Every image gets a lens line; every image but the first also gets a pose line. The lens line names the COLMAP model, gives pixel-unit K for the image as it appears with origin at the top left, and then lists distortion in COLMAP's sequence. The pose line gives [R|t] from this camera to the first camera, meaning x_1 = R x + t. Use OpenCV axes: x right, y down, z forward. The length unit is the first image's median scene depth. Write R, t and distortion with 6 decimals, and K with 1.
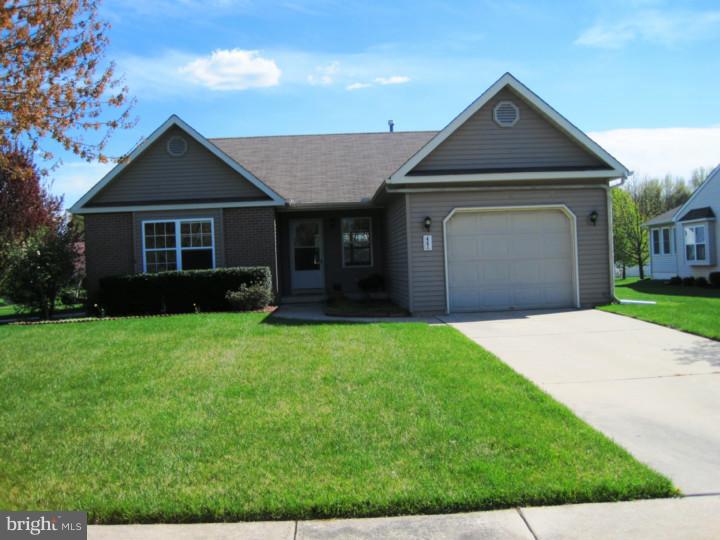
lens RADIAL K [[755.1, 0, 360.0], [0, 755.1, 270.0], [0, 0, 1]] dist [-0.169898, 0.143656]
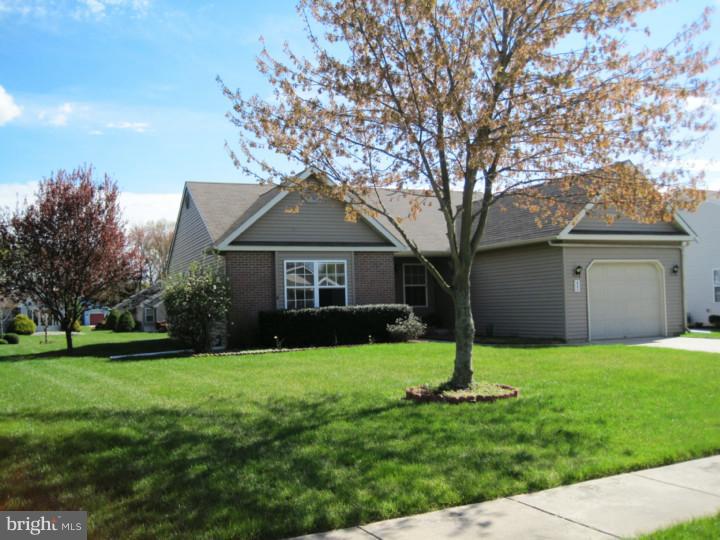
lens RADIAL K [[755.1, 0, 360.0], [0, 755.1, 270.0], [0, 0, 1]] dist [-0.169898, 0.143656]
pose [[0.933844, 0.031523, 0.356290, -0.575518], [-0.006747, 0.997484, -0.070569, 0.023853], [-0.357618, 0.063496, 0.931707, -0.044296]]
